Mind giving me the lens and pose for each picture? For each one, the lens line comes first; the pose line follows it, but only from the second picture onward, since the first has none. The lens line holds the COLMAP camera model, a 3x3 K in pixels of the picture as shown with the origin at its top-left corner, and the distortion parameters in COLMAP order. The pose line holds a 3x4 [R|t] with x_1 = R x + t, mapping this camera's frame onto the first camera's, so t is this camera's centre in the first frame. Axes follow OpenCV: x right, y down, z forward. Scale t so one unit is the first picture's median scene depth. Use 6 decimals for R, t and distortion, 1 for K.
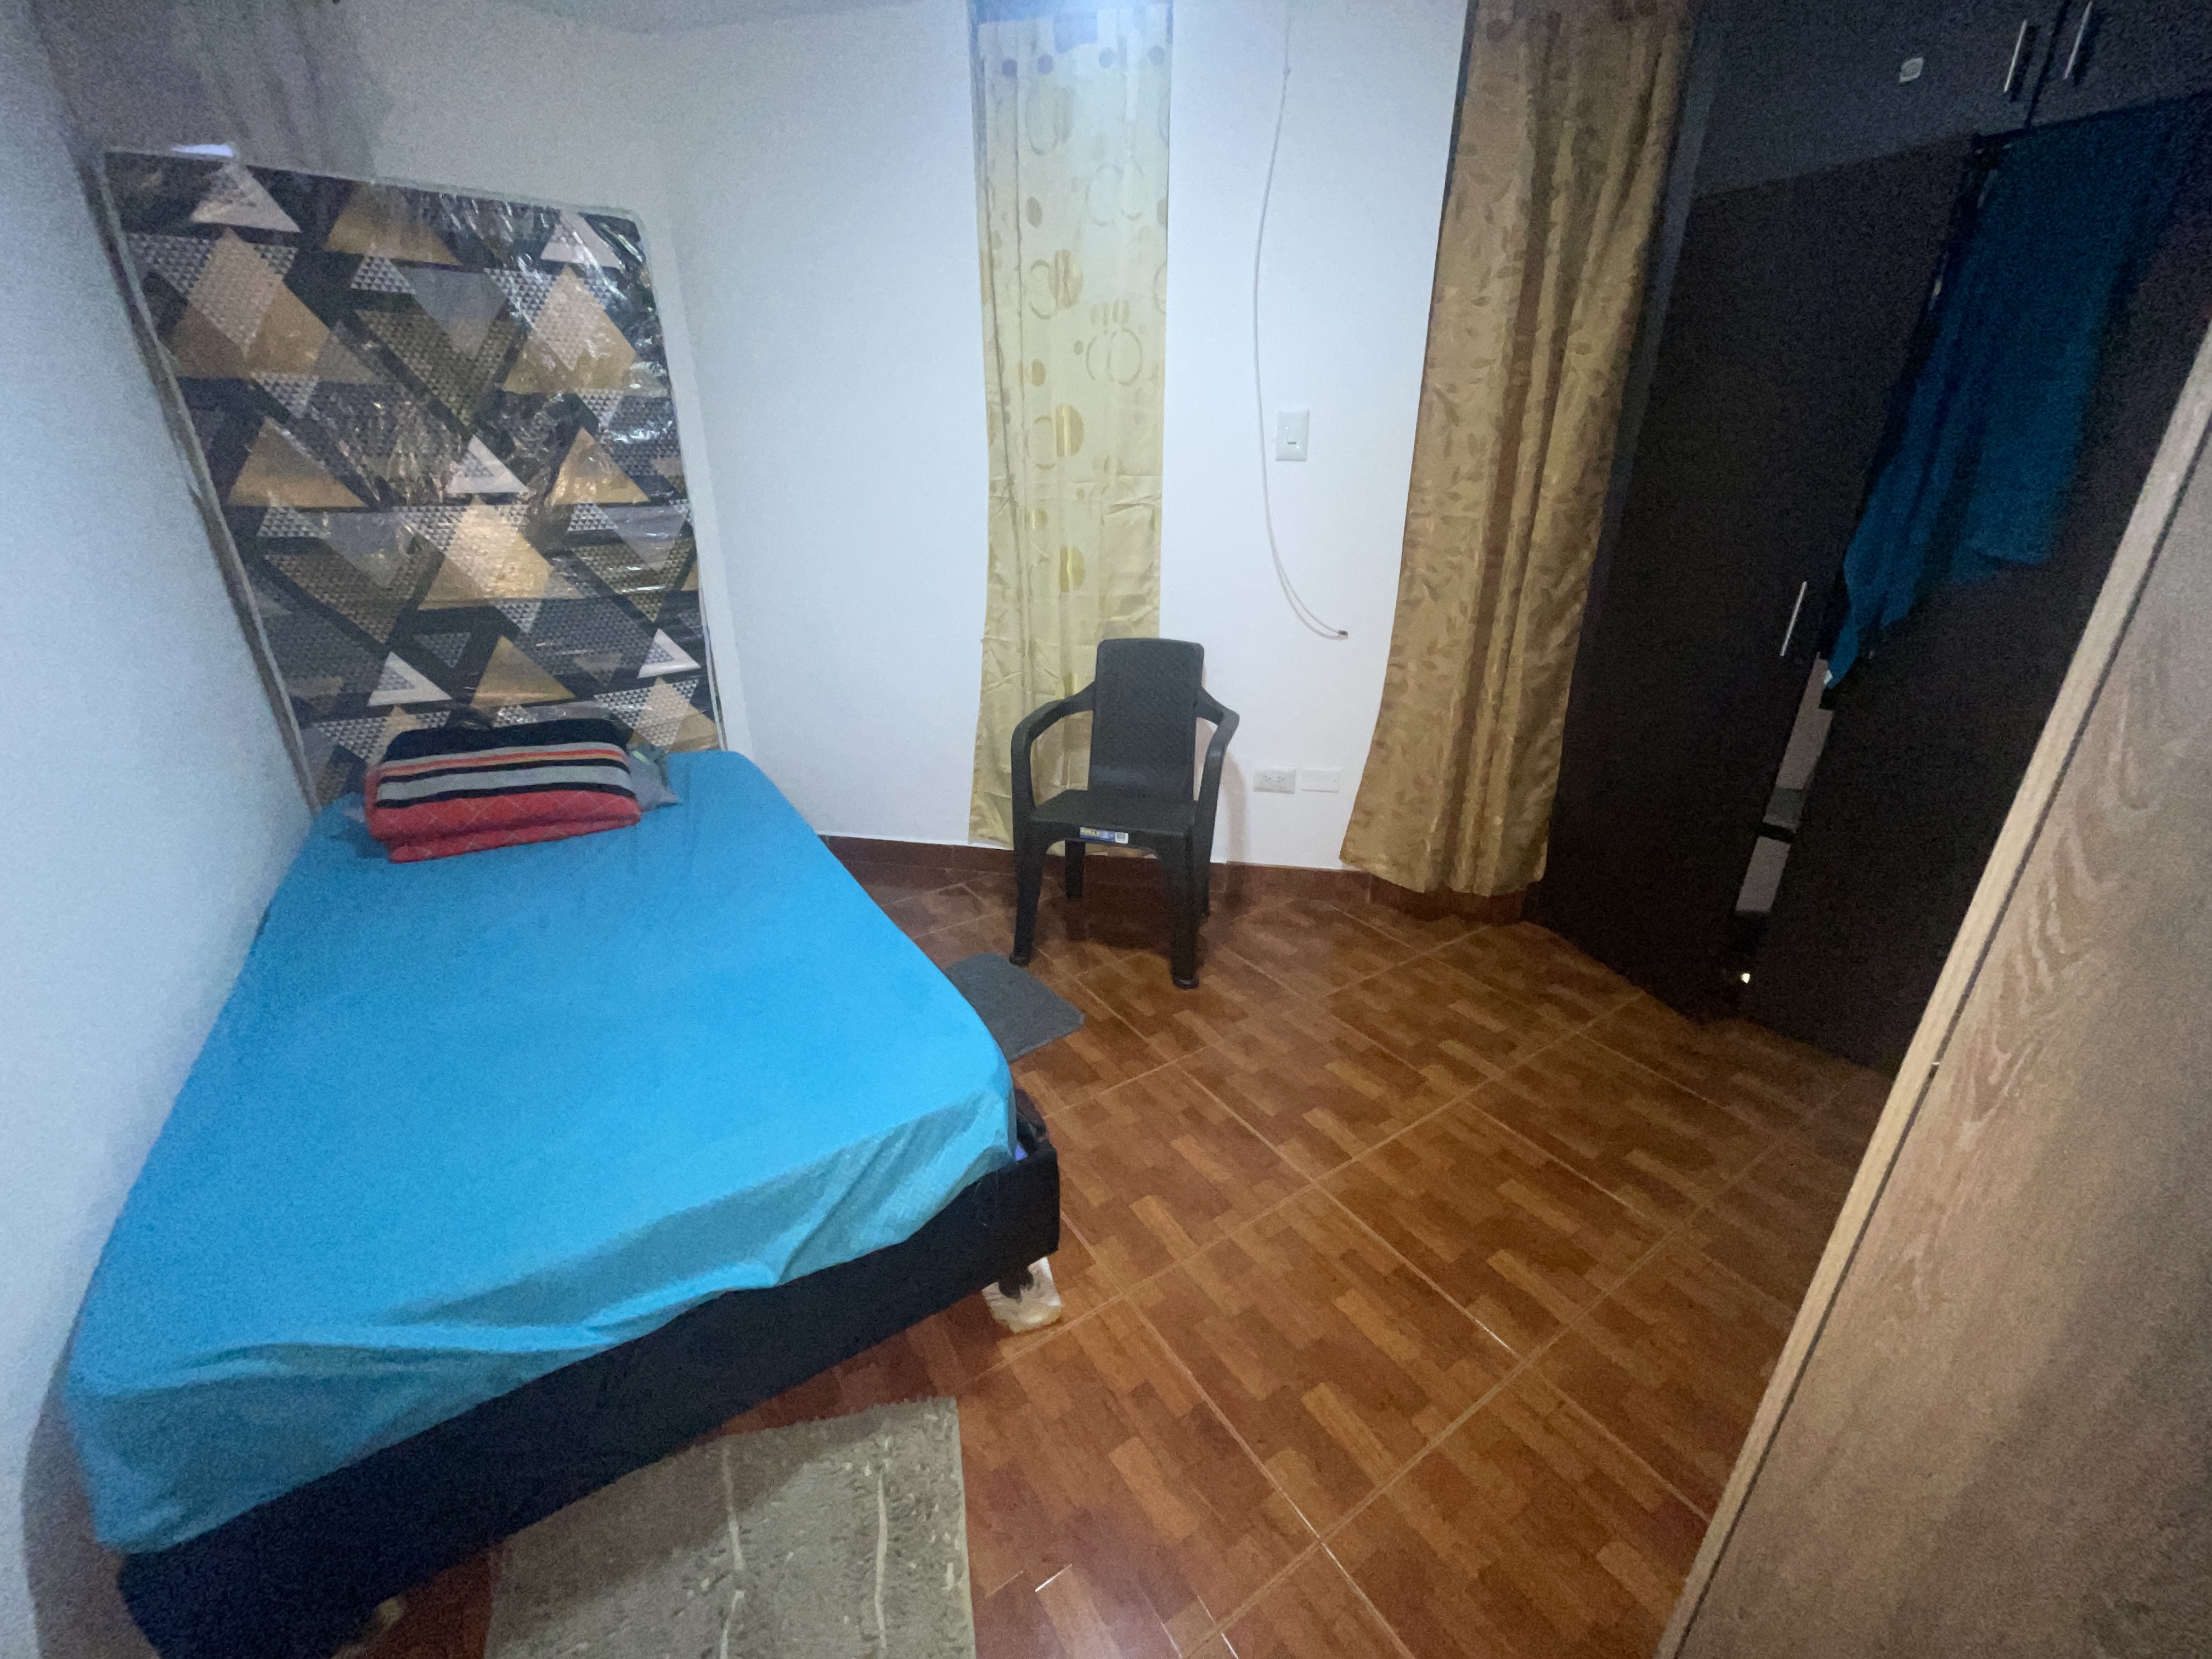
lens RADIAL K [[893.1, 0, 1073.2], [0, 893.1, 823.8], [0, 0, 1]] dist [0.001206, 0.000149]
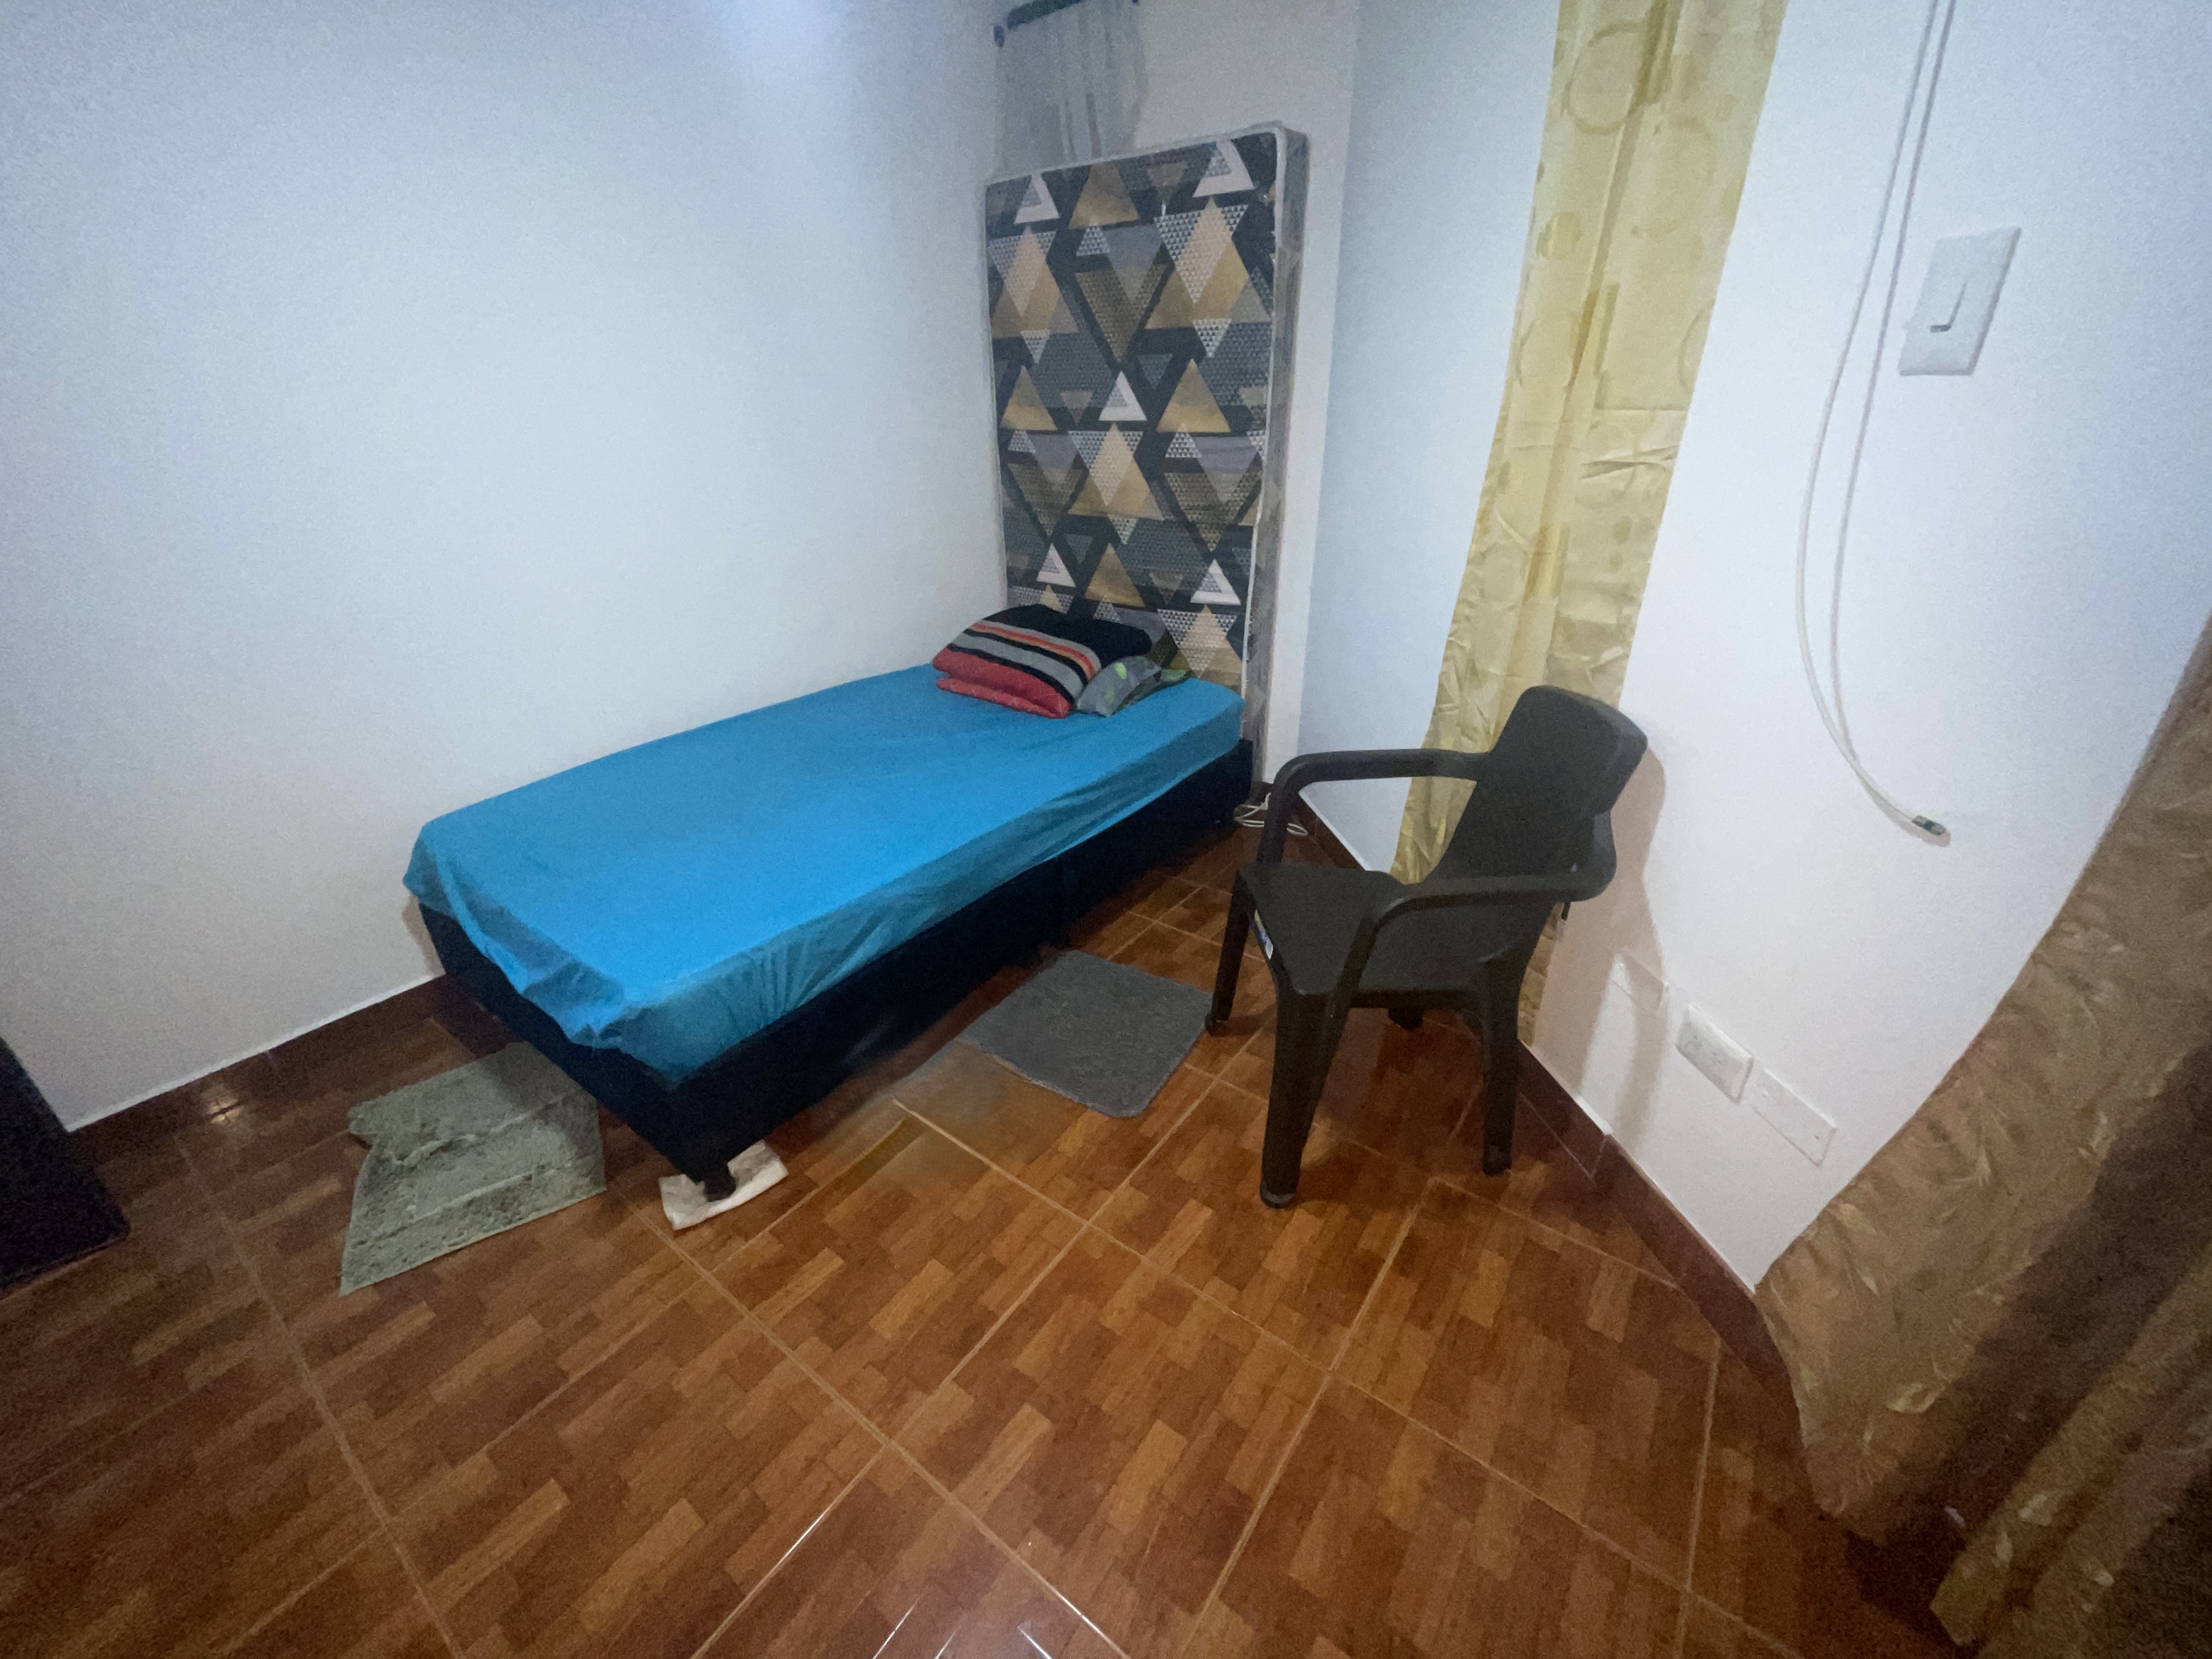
lens RADIAL K [[893.1, 0, 1099.1], [0, 893.1, 815.4], [0, 0, 1]] dist [0.001206, 0.000149]
pose [[0.358375, 0.391334, -0.847600, 0.517832], [-0.334641, 0.901421, 0.274693, -0.208051], [0.871541, 0.185198, 0.454003, 0.515978]]
